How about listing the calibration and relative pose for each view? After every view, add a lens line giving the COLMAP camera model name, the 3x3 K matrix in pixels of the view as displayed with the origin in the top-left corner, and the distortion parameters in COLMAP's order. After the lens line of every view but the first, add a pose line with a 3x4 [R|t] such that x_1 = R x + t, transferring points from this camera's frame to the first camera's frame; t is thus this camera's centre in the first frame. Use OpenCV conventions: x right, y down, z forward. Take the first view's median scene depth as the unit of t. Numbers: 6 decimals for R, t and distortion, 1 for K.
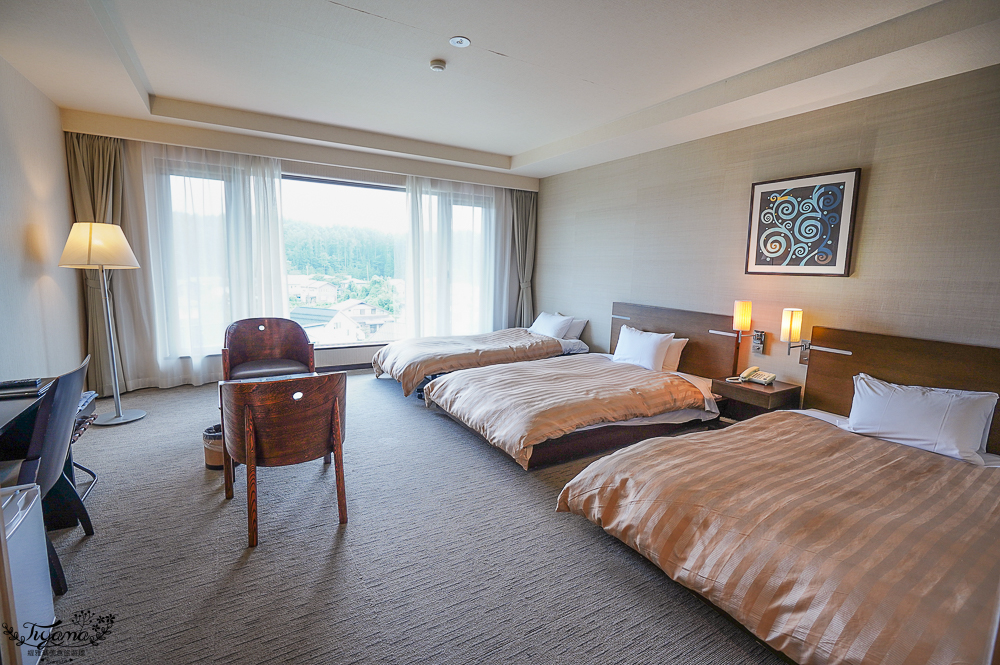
lens RADIAL K [[454.9, 0, 504.1], [0, 454.9, 331.0], [0, 0, 1]] dist [-0.008776, 0.001016]
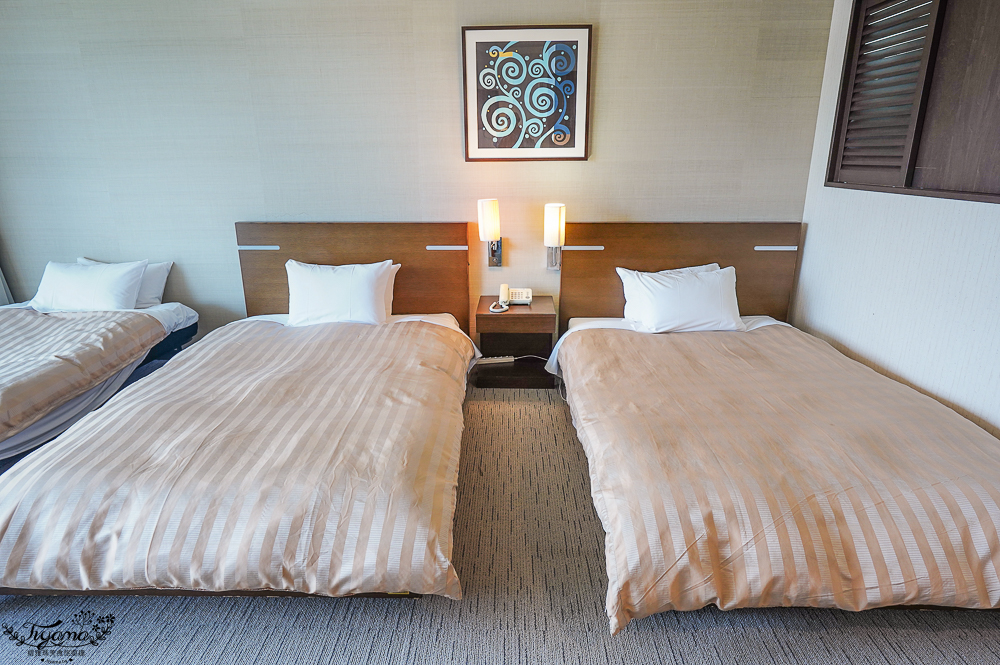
lens RADIAL K [[574.2, 0, 500.0], [0, 574.2, 325.4], [0, 0, 1]] dist [0.000397, 0.001475]
pose [[0.532577, -0.270569, 0.801969, -0.274417], [0.140509, 0.962642, 0.231467, -0.088575], [-0.834637, -0.010591, 0.550699, 0.507466]]
